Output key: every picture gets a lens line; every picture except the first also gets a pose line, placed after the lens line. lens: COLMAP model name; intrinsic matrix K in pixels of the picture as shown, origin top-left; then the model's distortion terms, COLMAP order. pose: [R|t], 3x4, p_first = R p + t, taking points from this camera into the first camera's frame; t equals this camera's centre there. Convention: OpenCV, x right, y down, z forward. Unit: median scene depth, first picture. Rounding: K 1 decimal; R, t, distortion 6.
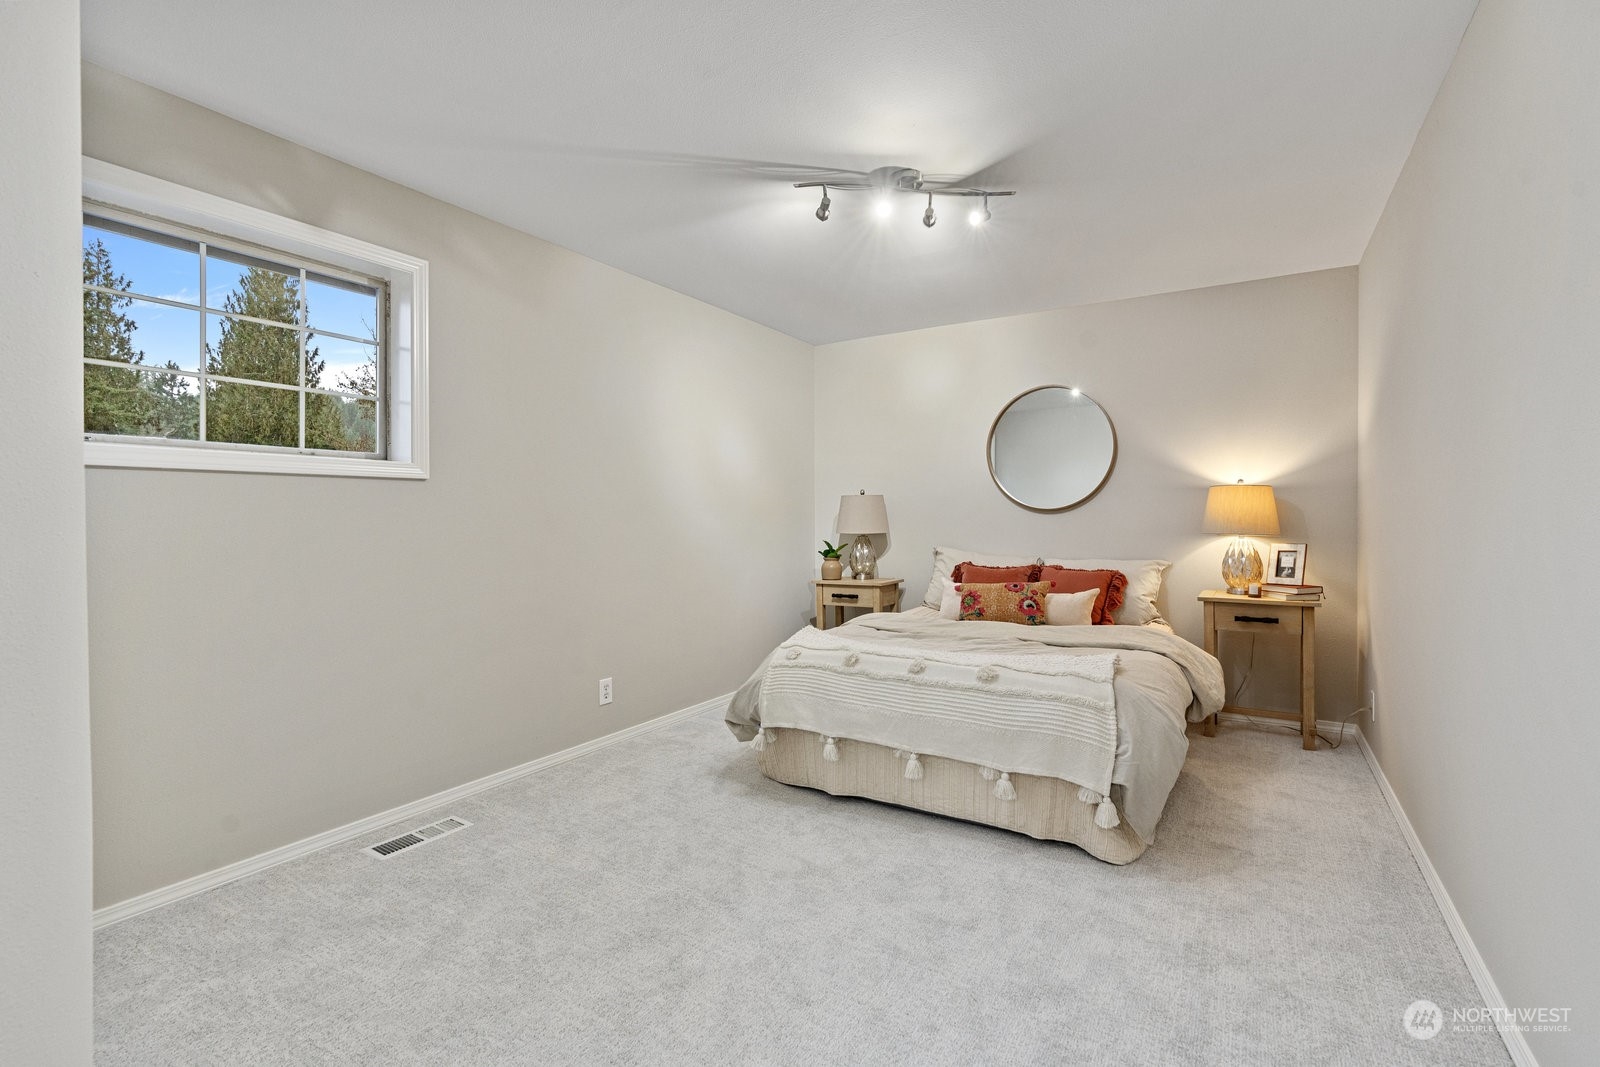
lens RADIAL K [[724.9, 0, 801.5], [0, 724.9, 526.9], [0, 0, 1]] dist [-0.016911, 0.007375]
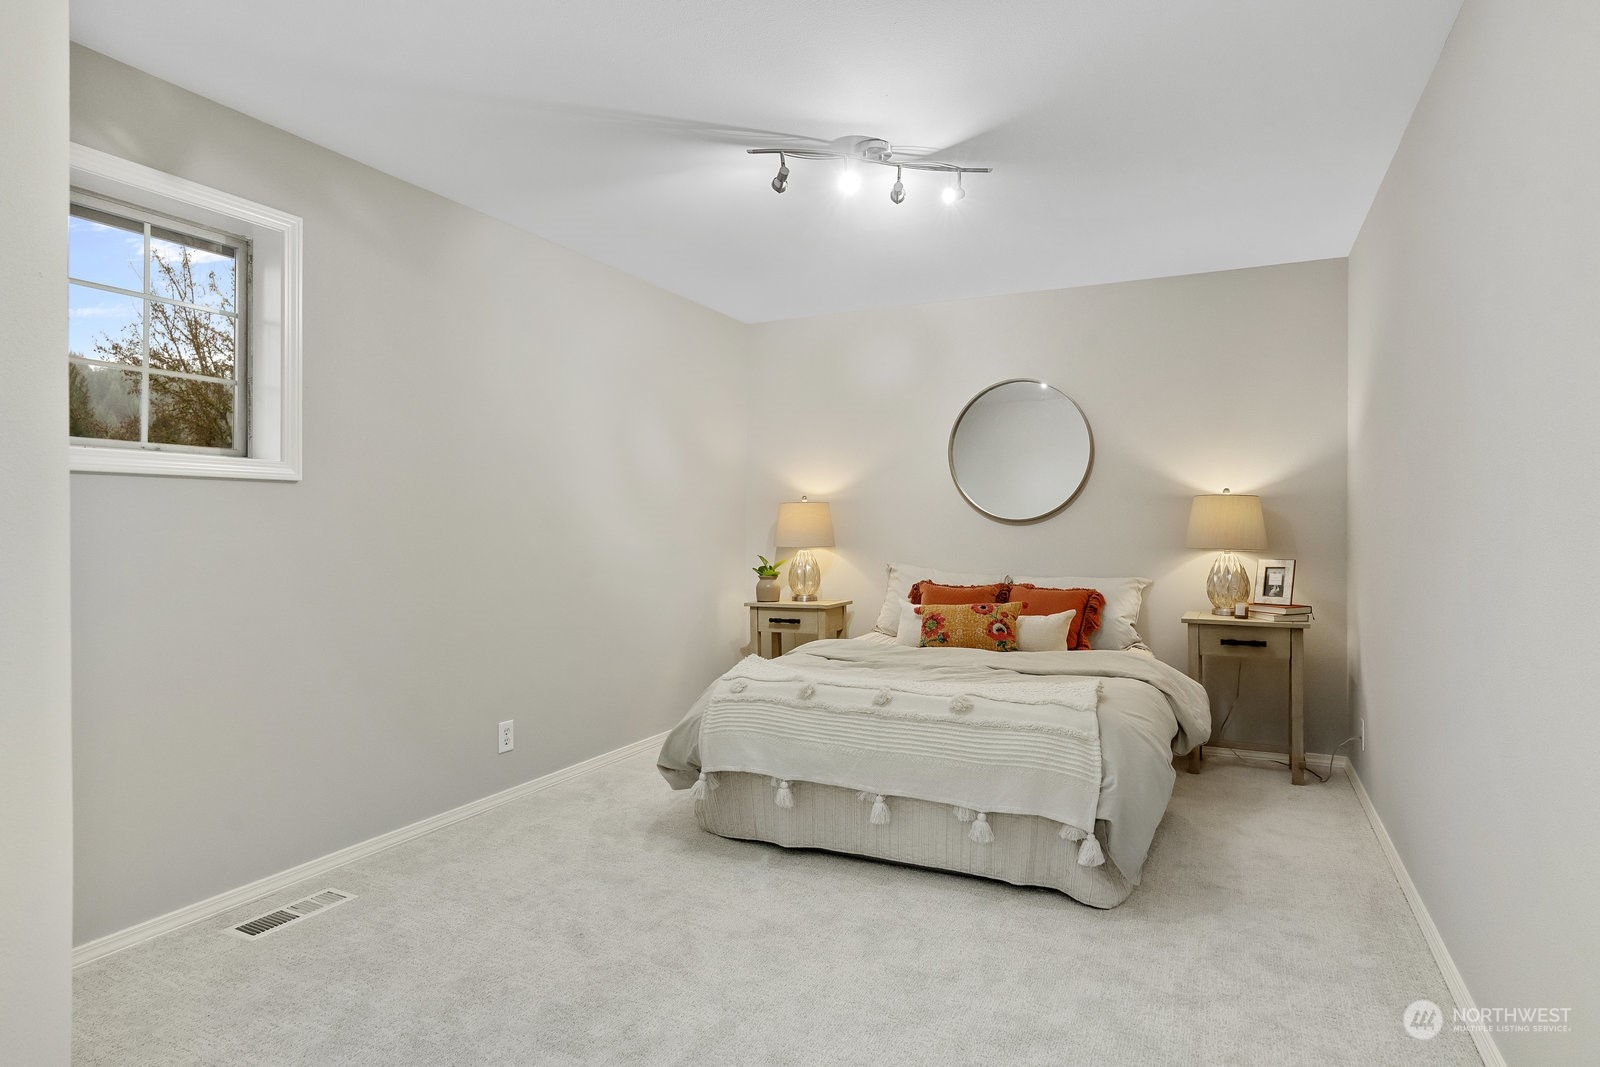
lens RADIAL K [[897.6, 0, 800.0], [0, 897.6, 533.5], [0, 0, 1]] dist [-0.004363, -0.000540]
pose [[0.994223, 0.003210, 0.107286, -0.058795], [-0.002516, 0.999975, -0.006600, -0.000640], [-0.107305, 0.006292, 0.994206, -0.082997]]
